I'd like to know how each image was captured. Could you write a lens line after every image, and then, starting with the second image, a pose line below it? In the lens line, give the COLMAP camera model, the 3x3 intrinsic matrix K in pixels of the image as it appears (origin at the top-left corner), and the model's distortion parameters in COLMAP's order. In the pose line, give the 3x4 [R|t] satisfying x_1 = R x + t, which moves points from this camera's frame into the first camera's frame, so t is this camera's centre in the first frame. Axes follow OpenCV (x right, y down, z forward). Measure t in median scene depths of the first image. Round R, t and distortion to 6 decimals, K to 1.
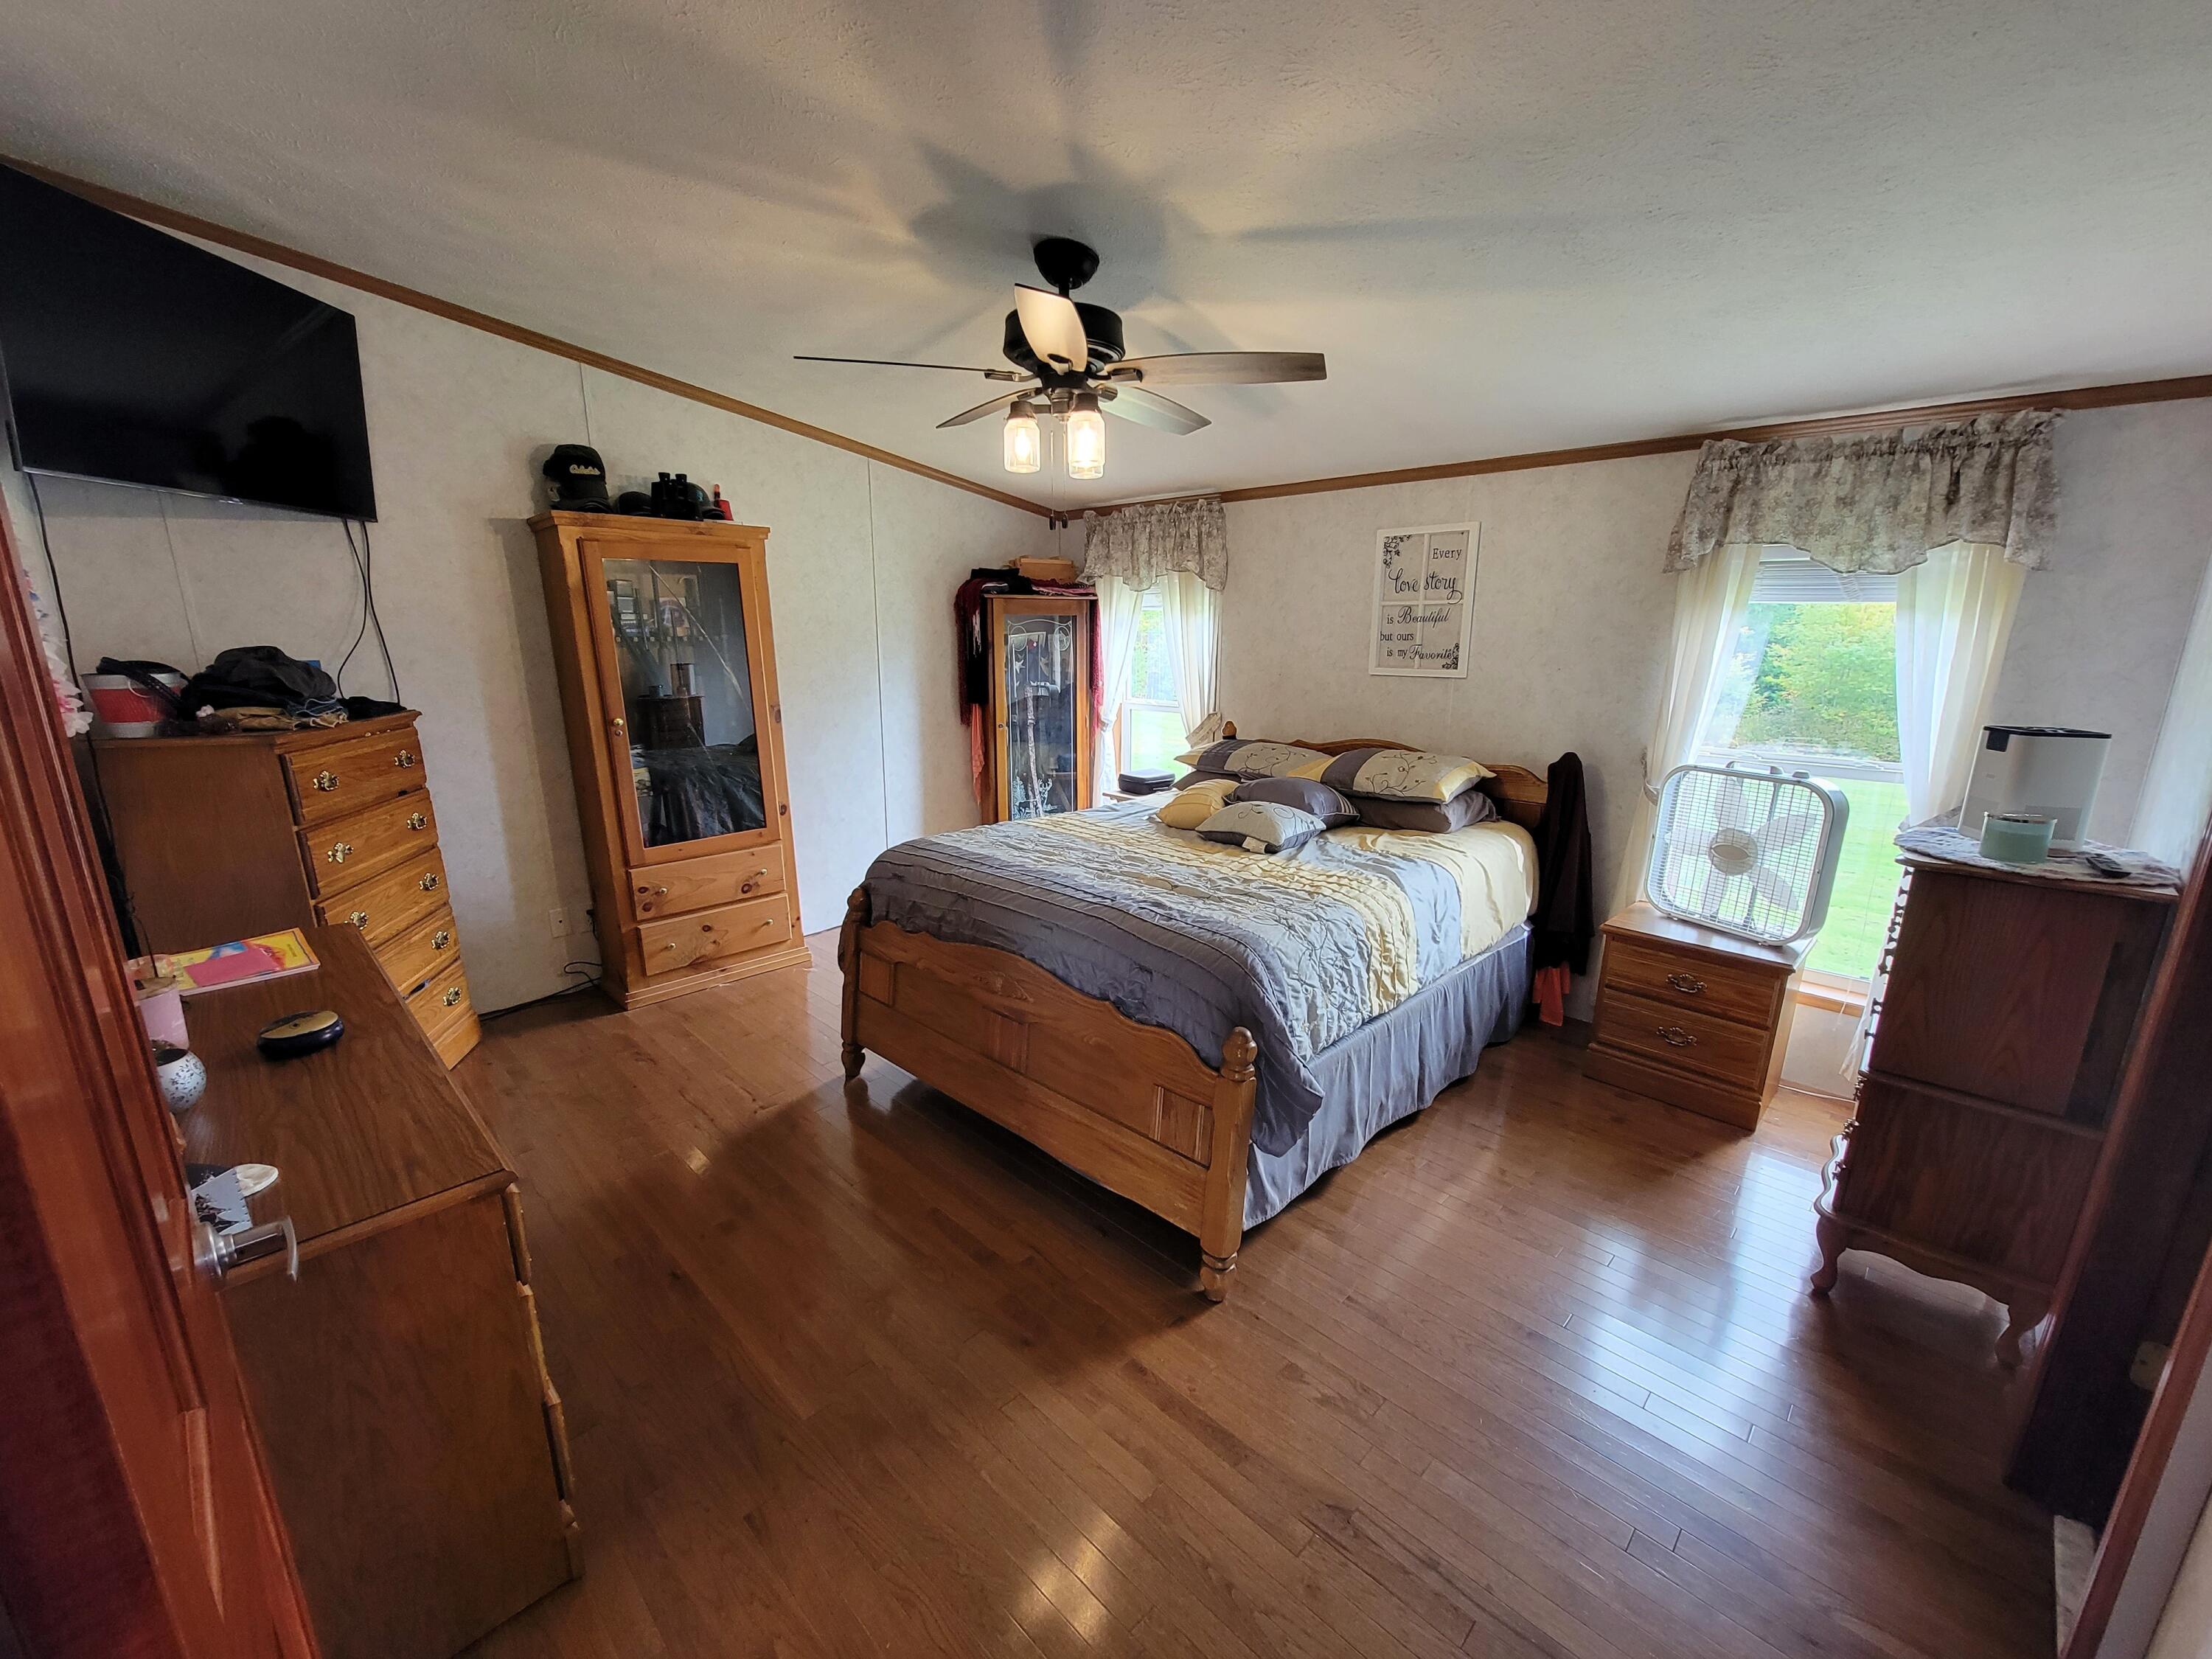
lens RADIAL K [[905.1, 0, 1104.5], [0, 905.1, 839.0], [0, 0, 1]] dist [-0.000546, -0.000097]
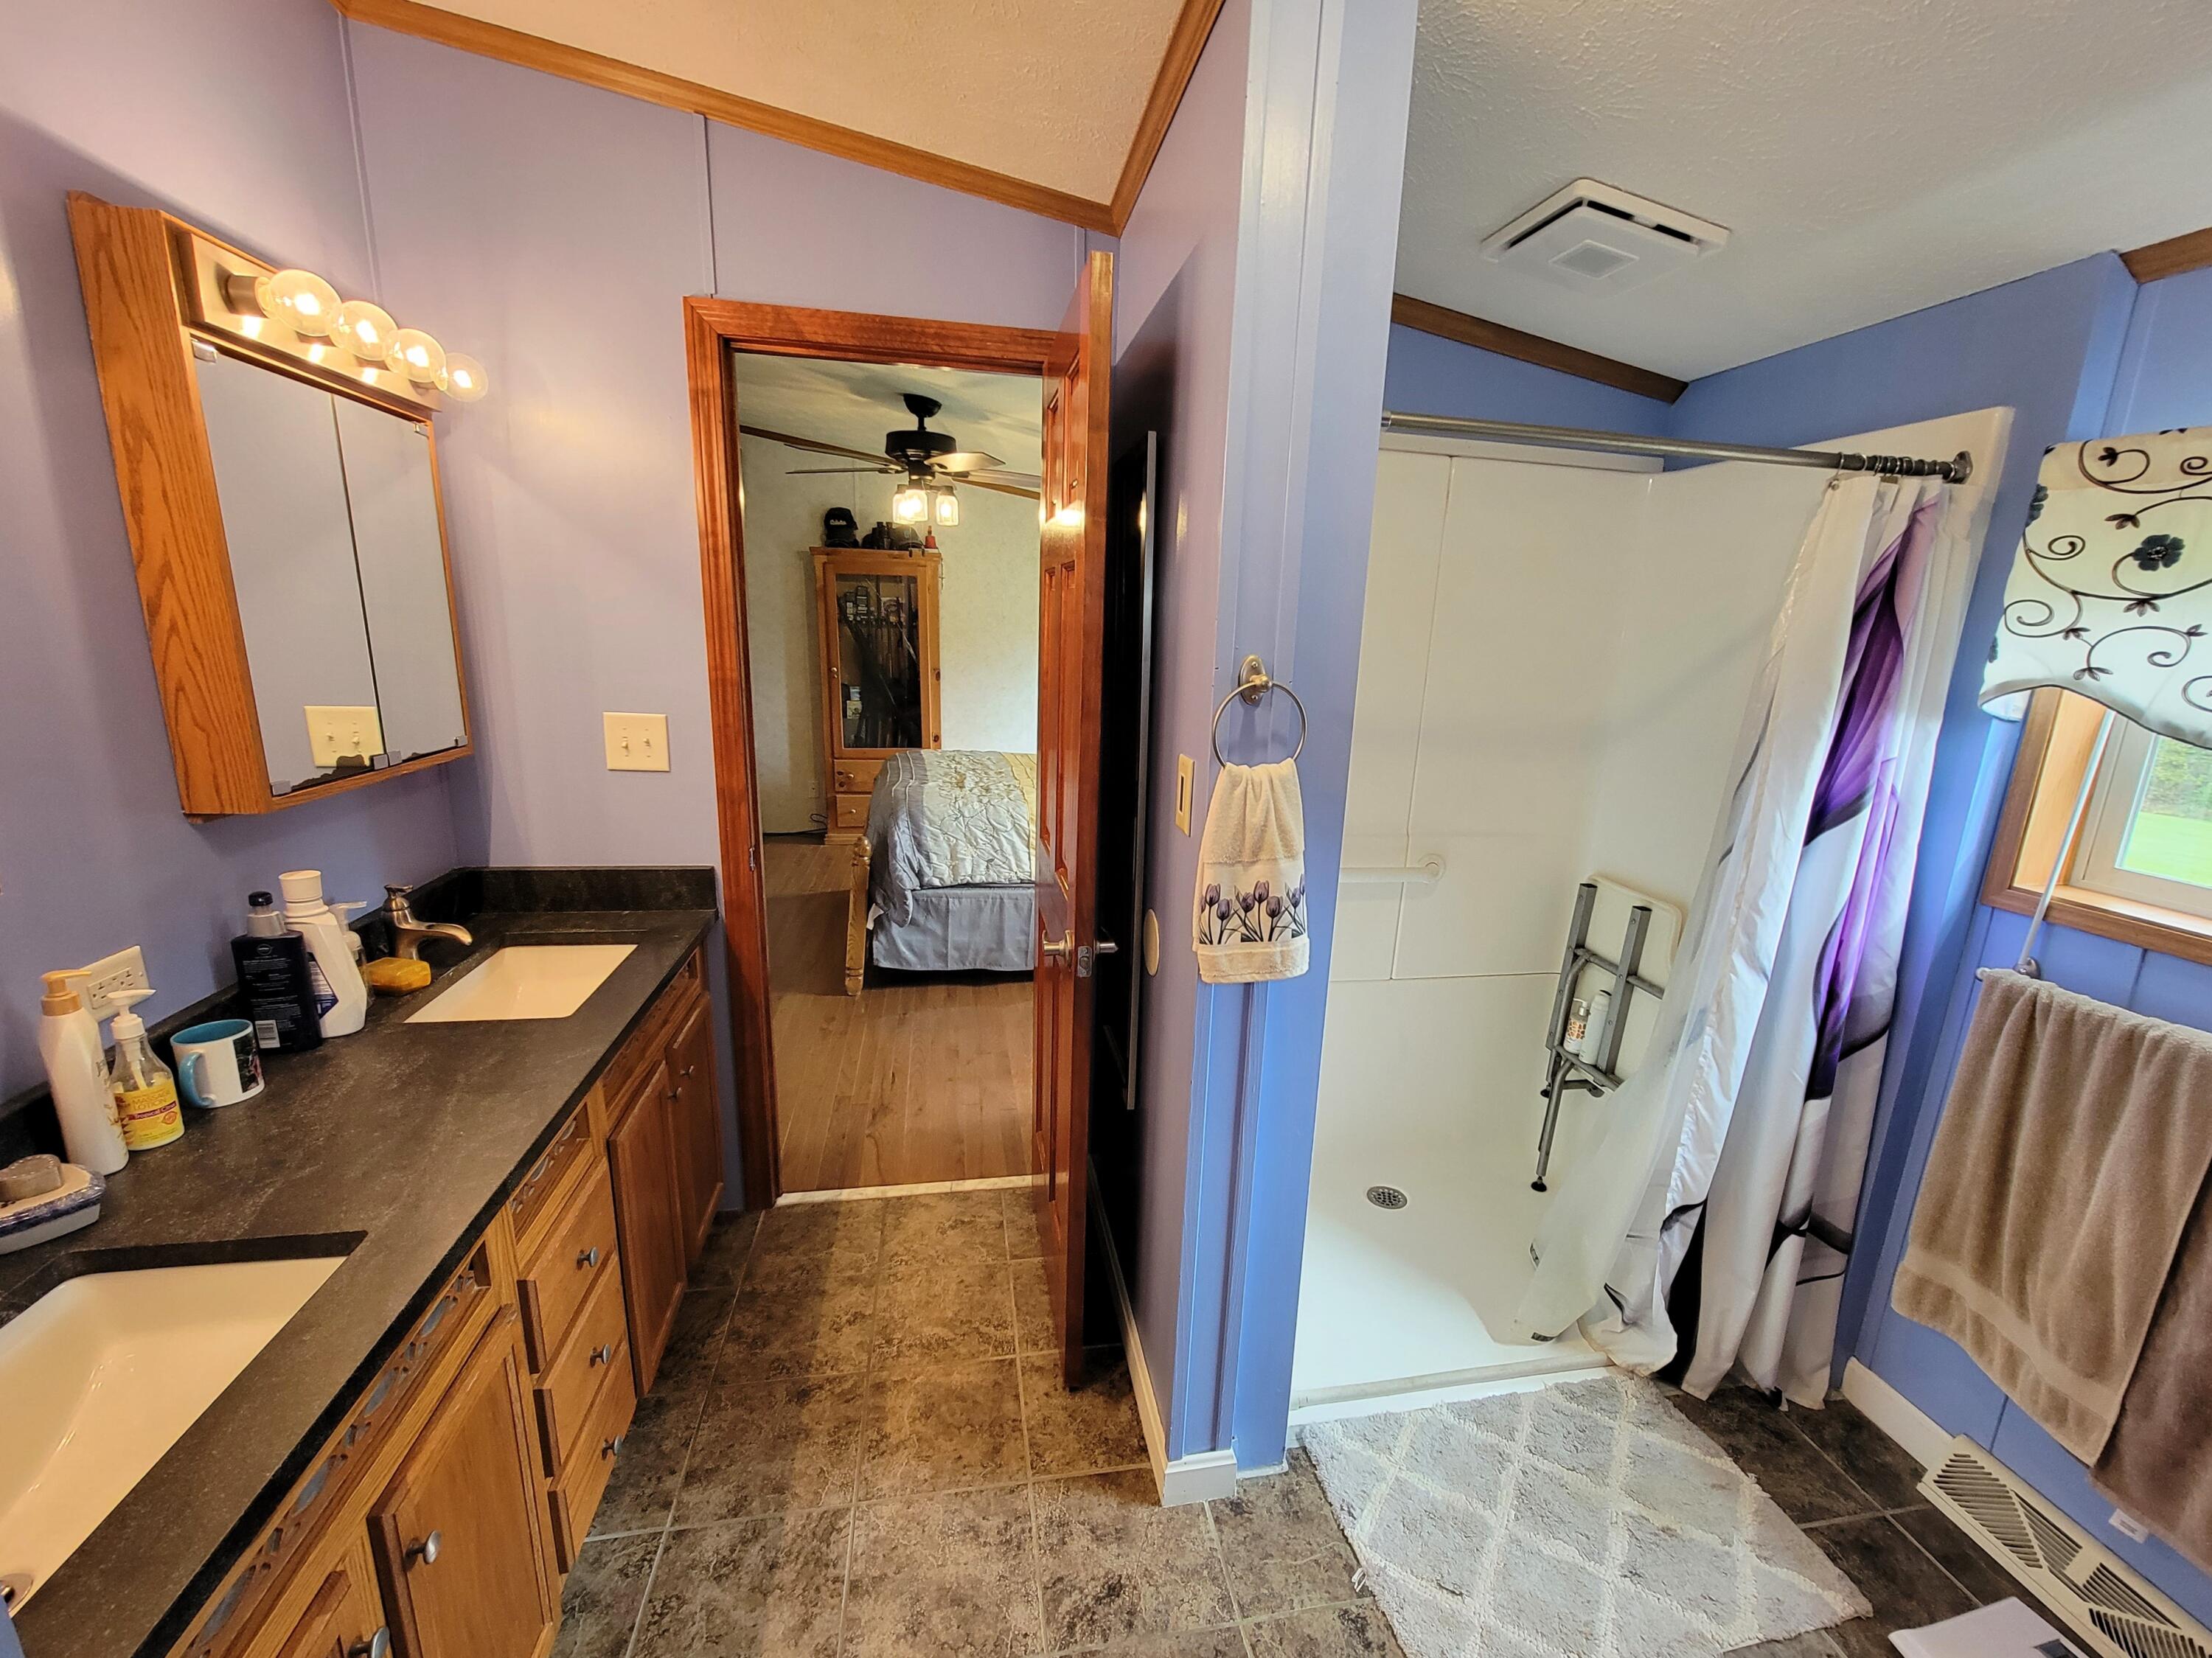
lens RADIAL K [[964.6, 0, 1142.7], [0, 964.6, 839.2], [0, 0, 1]] dist [-0.001584, -0.000218]
pose [[0.826466, 0.149186, -0.542861, 0.942786], [-0.162957, 0.986366, 0.022978, 0.046167], [0.538887, 0.069472, 0.839508, -0.174193]]
